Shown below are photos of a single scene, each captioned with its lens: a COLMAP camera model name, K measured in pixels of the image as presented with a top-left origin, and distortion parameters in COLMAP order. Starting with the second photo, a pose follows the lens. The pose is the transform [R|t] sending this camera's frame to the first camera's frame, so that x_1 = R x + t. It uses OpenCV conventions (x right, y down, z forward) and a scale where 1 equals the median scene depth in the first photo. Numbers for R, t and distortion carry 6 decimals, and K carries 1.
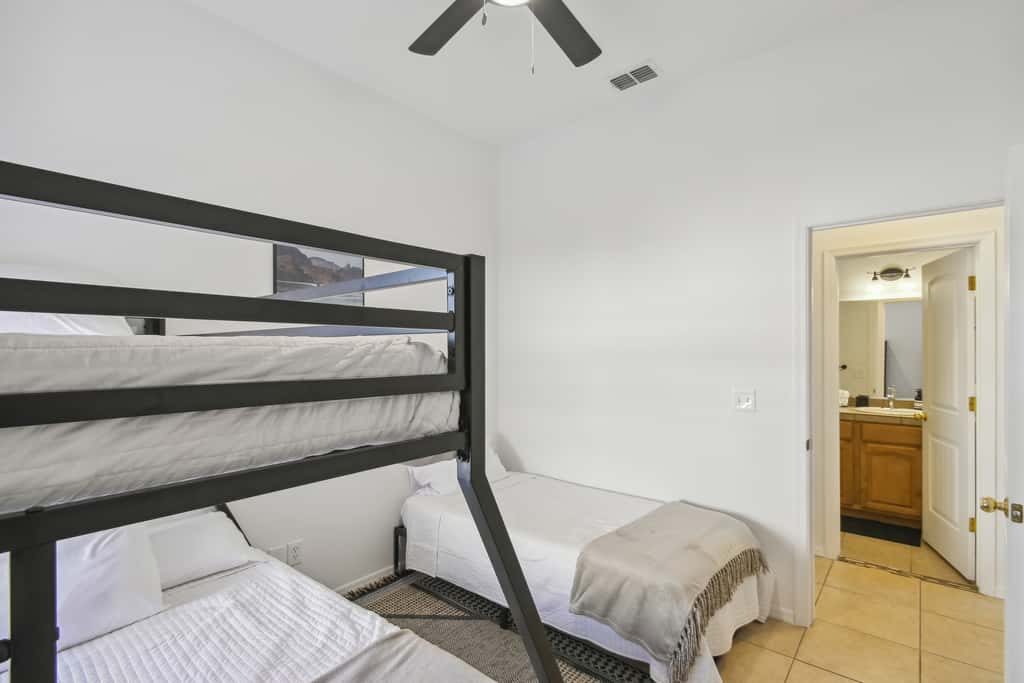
lens RADIAL K [[471.6, 0, 510.5], [0, 471.6, 353.0], [0, 0, 1]] dist [0.006019, 0.000422]
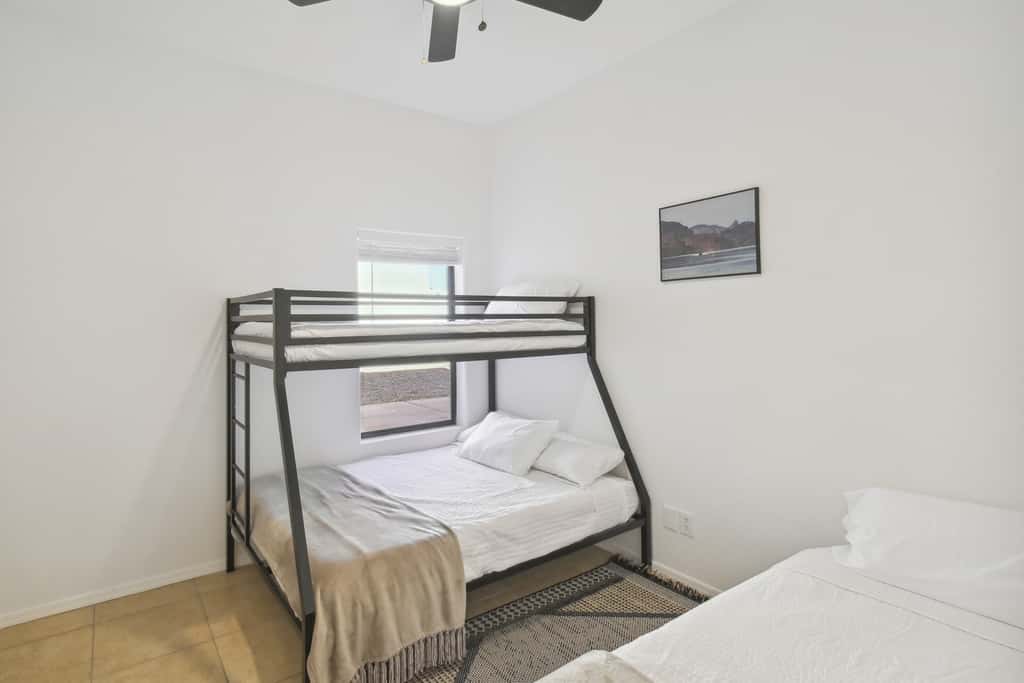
lens RADIAL K [[526.7, 0, 557.2], [0, 526.7, 339.6], [0, 0, 1]] dist [0.012099, 0.000660]
pose [[-0.152695, 0.022241, -0.988023, 0.710131], [-0.003476, 0.999728, 0.023042, 0.005890], [0.988267, 0.006952, -0.152577, 0.896954]]
